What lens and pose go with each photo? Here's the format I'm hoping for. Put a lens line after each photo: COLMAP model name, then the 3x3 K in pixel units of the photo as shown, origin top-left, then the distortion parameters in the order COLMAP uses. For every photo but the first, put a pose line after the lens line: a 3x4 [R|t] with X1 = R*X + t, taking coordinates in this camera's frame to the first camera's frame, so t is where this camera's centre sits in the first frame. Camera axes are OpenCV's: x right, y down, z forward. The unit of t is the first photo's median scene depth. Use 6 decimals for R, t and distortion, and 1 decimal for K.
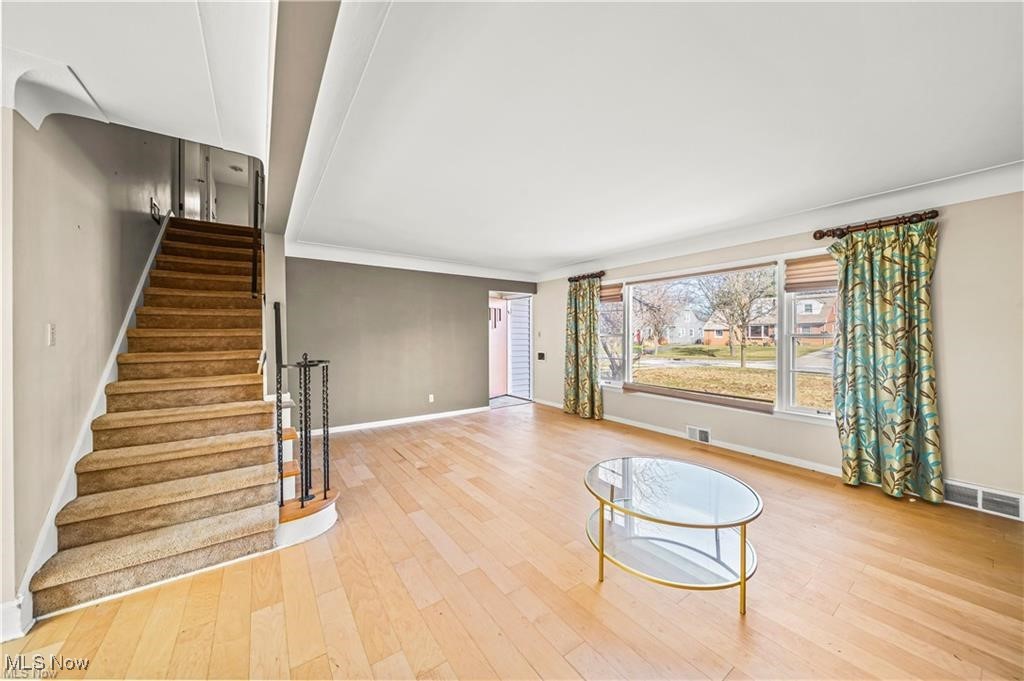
lens RADIAL K [[356.0, 0, 513.7], [0, 356.0, 337.6], [0, 0, 1]] dist [-0.003084, -0.000604]
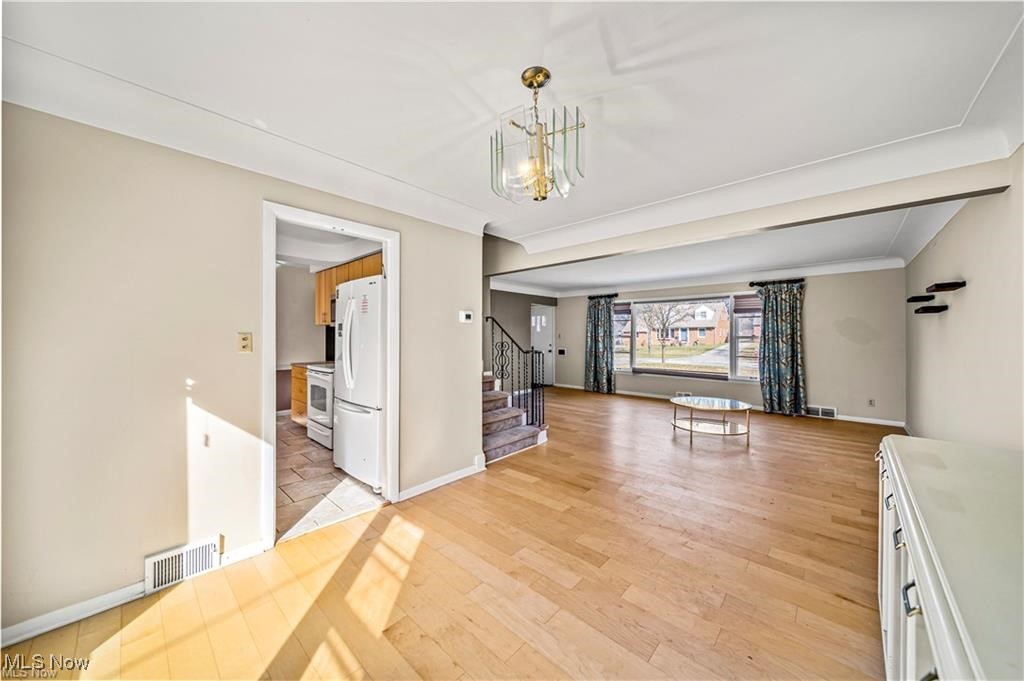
lens RADIAL K [[356.0, 0, 513.7], [0, 356.0, 338.2], [0, 0, 1]] dist [-0.003084, -0.000604]
pose [[0.977108, 0.000894, 0.212740, -0.896352], [-0.000408, 0.999997, -0.002331, 0.005261], [-0.212742, 0.002191, 0.977106, -0.666336]]
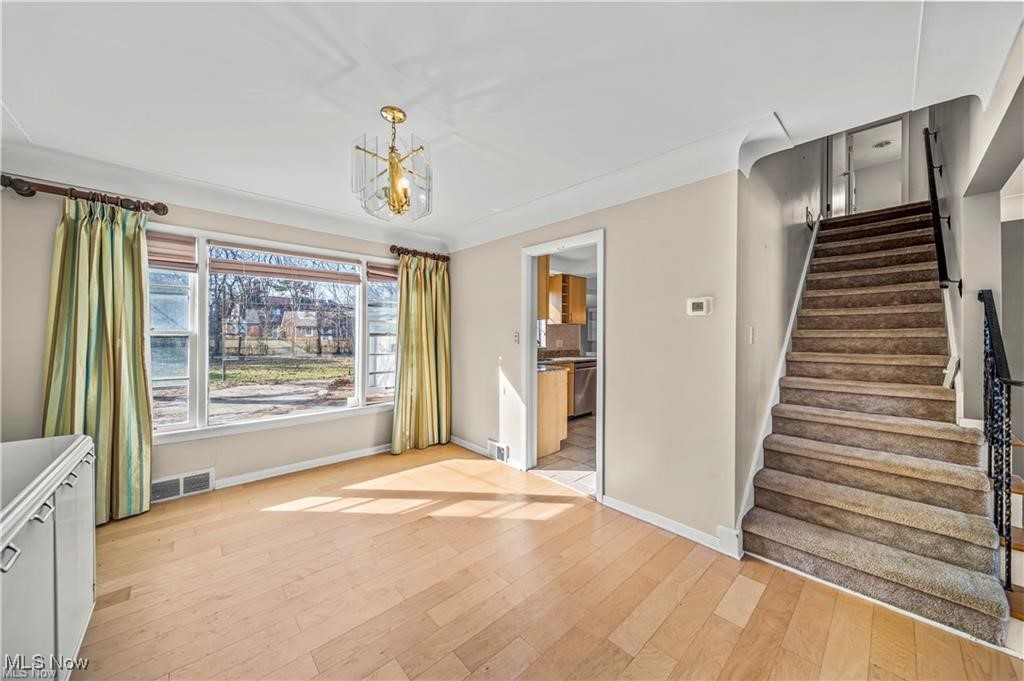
lens RADIAL K [[356.0, 0, 512.2], [0, 356.0, 340.0], [0, 0, 1]] dist [-0.003084, -0.000604]
pose [[0.130437, 0.016598, -0.991318, -0.094189], [-0.011523, 0.999818, 0.015225, -0.000334], [0.991390, 0.009437, 0.130605, -0.022252]]
